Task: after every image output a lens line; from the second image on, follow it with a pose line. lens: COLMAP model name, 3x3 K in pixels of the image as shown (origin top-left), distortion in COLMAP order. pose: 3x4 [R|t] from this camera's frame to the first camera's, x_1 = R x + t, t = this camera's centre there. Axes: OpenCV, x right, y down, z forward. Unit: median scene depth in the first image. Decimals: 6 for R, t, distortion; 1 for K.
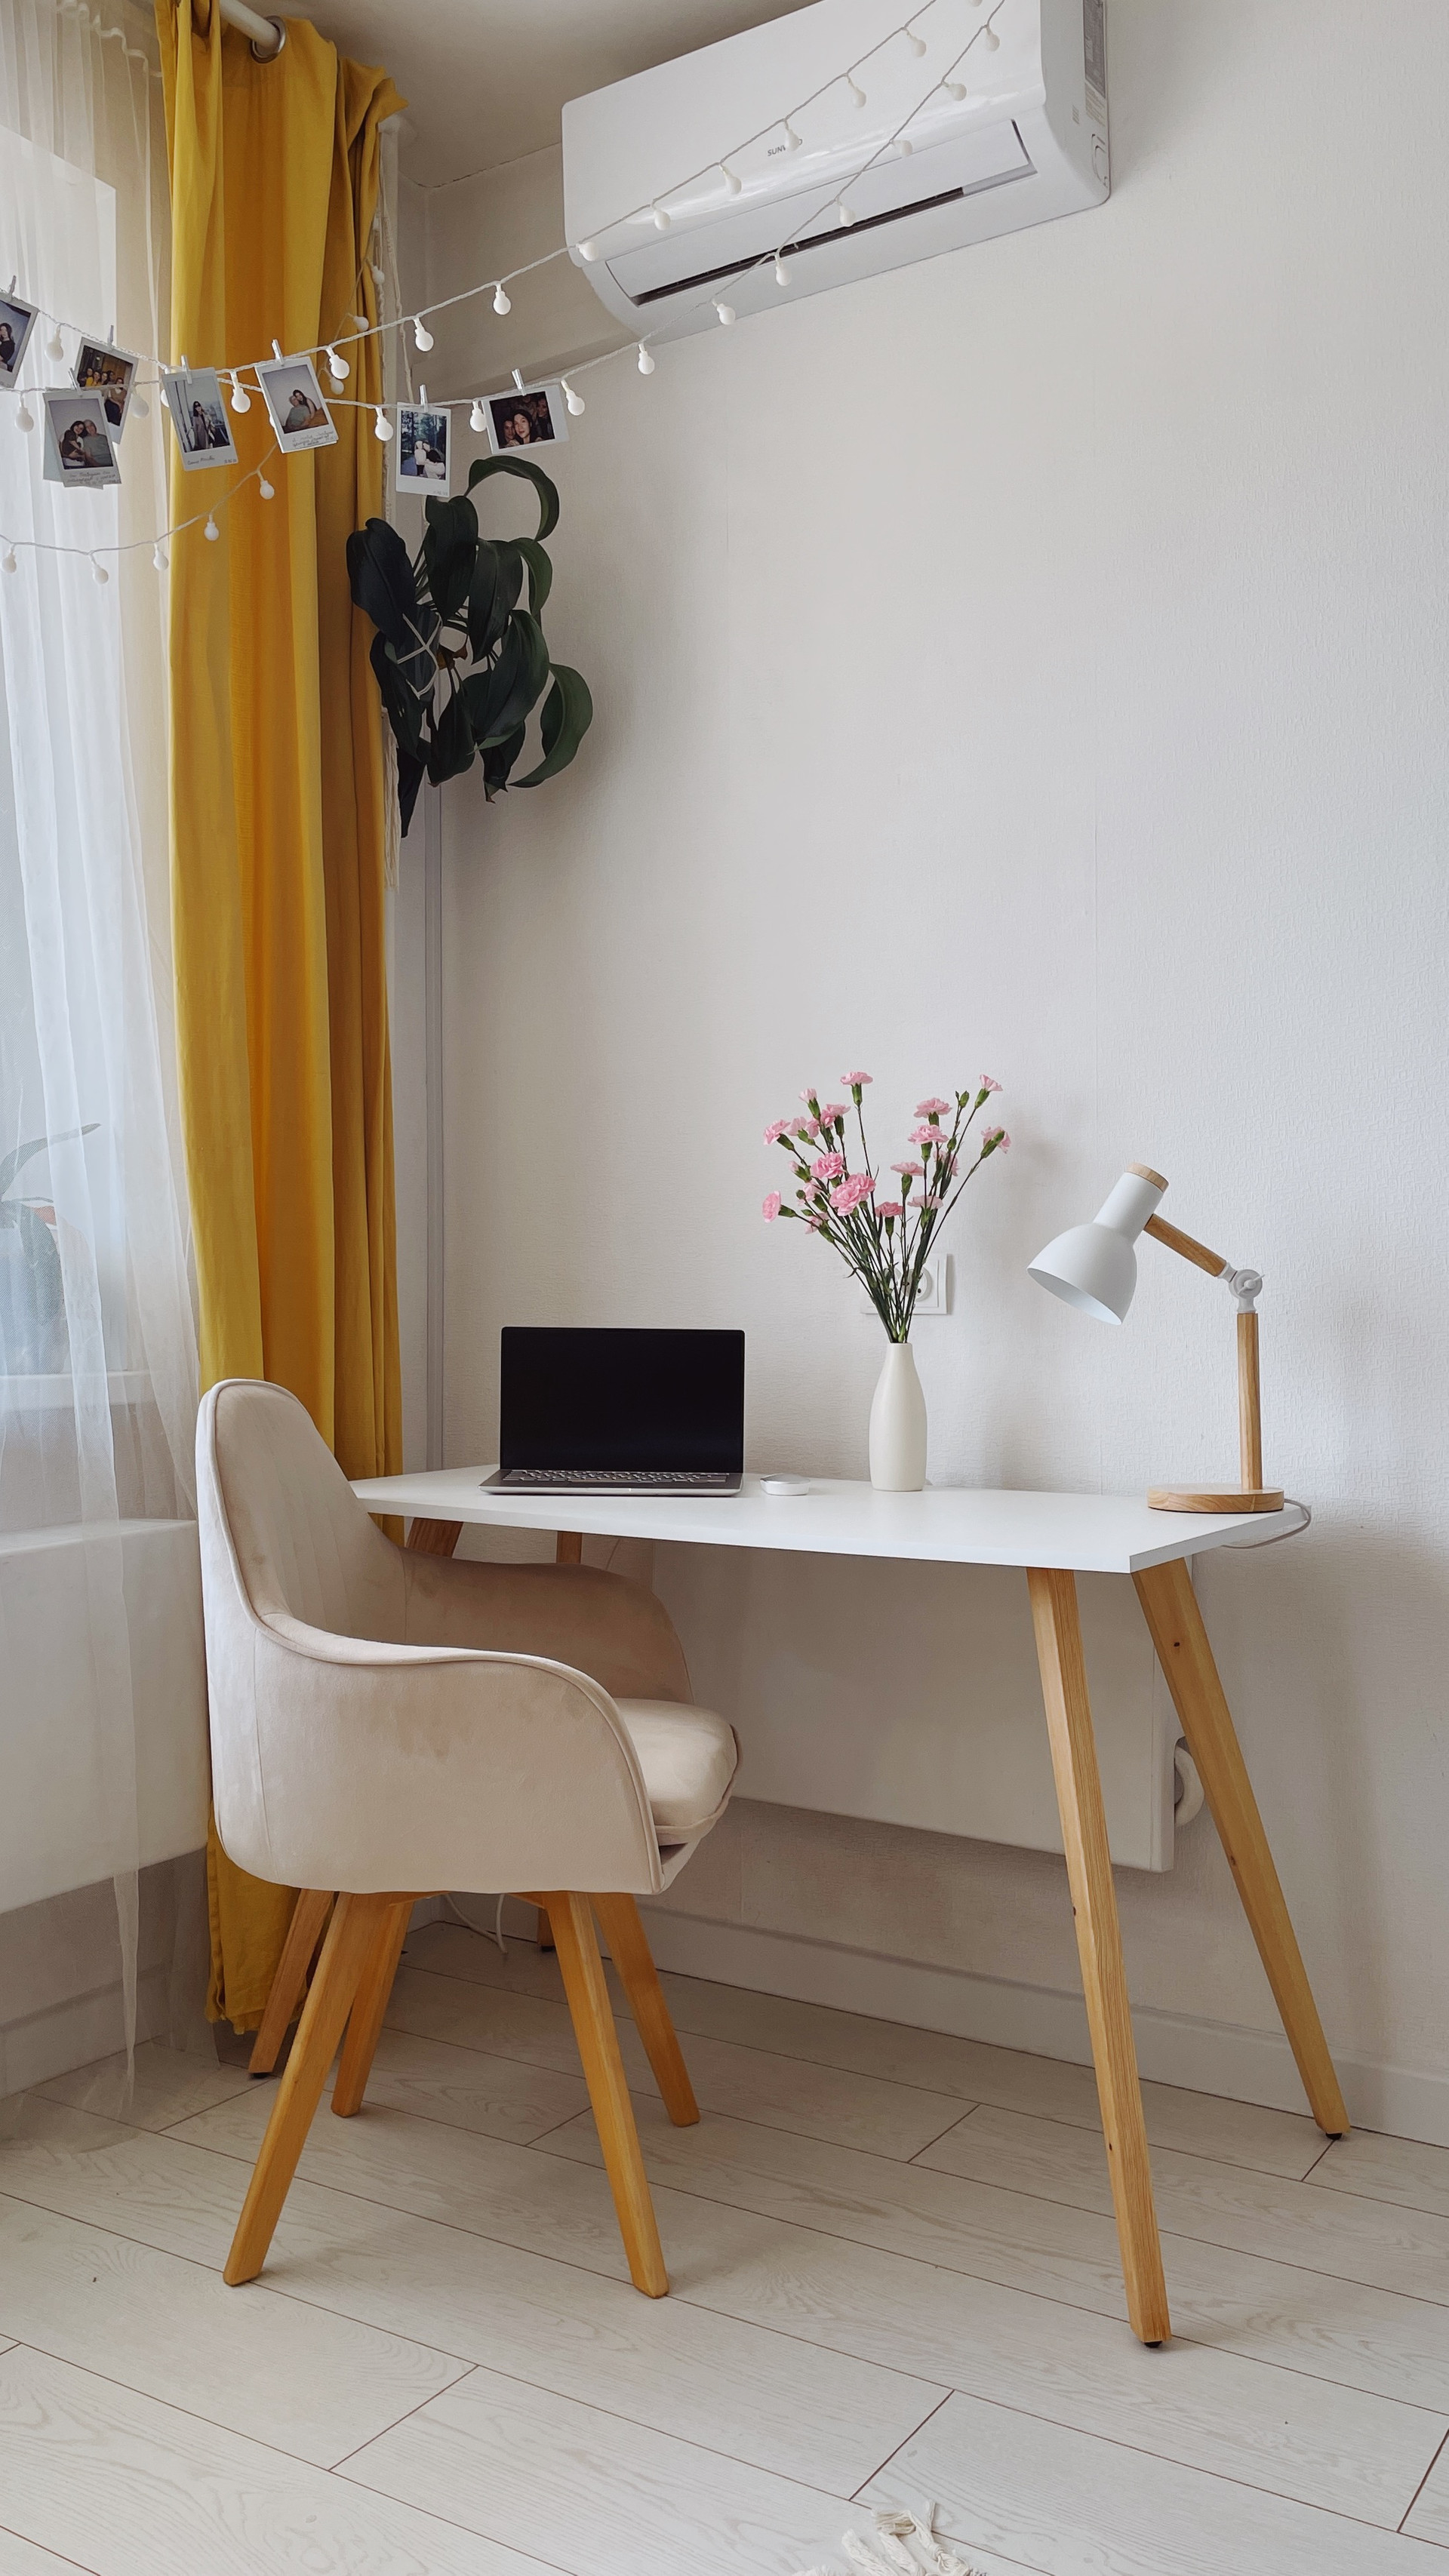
lens RADIAL K [[1917.7, 0, 720.0], [0, 1917.7, 1264.0], [0, 0, 1]] dist [0.115019, -0.166721]
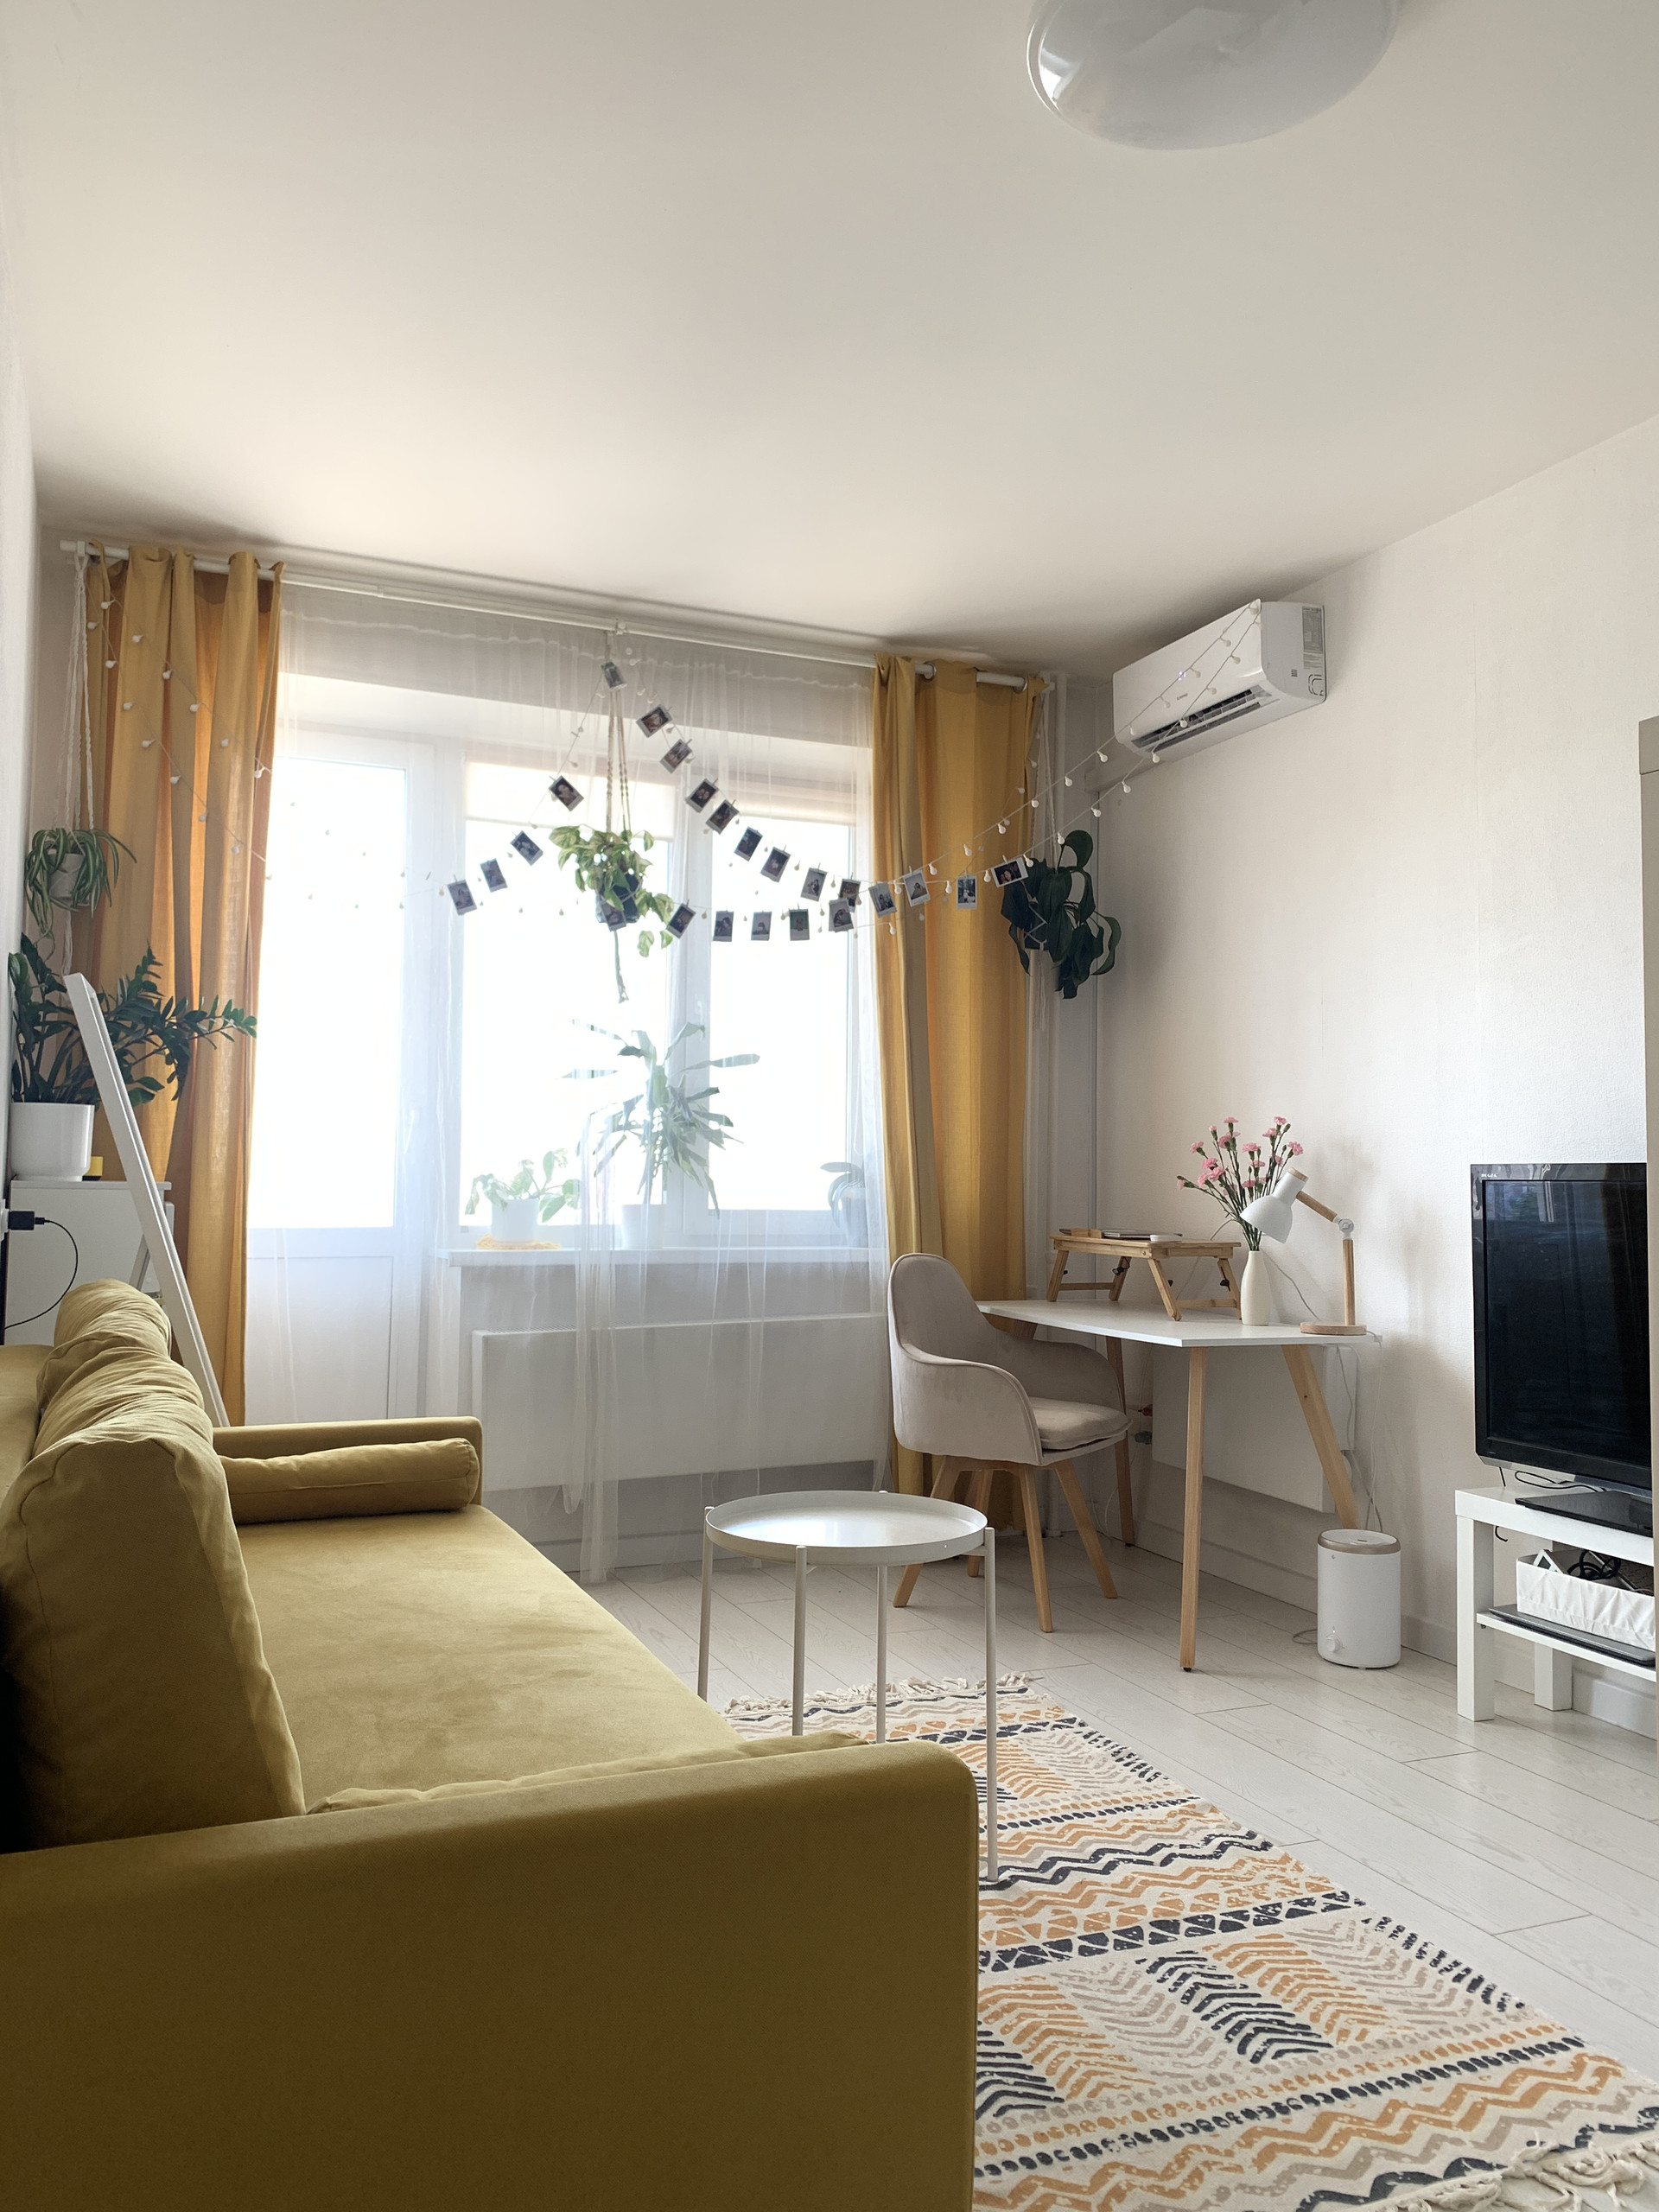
lens RADIAL K [[1677.3, 0, 829.5], [0, 1677.3, 1106.0], [0, 0, 1]] dist [-0.029806, 0.004450]
pose [[0.812935, -0.012752, -0.582215, 0.874142], [-0.018606, 0.998681, -0.047853, -0.021497], [0.582057, 0.049734, 0.811626, -0.793122]]
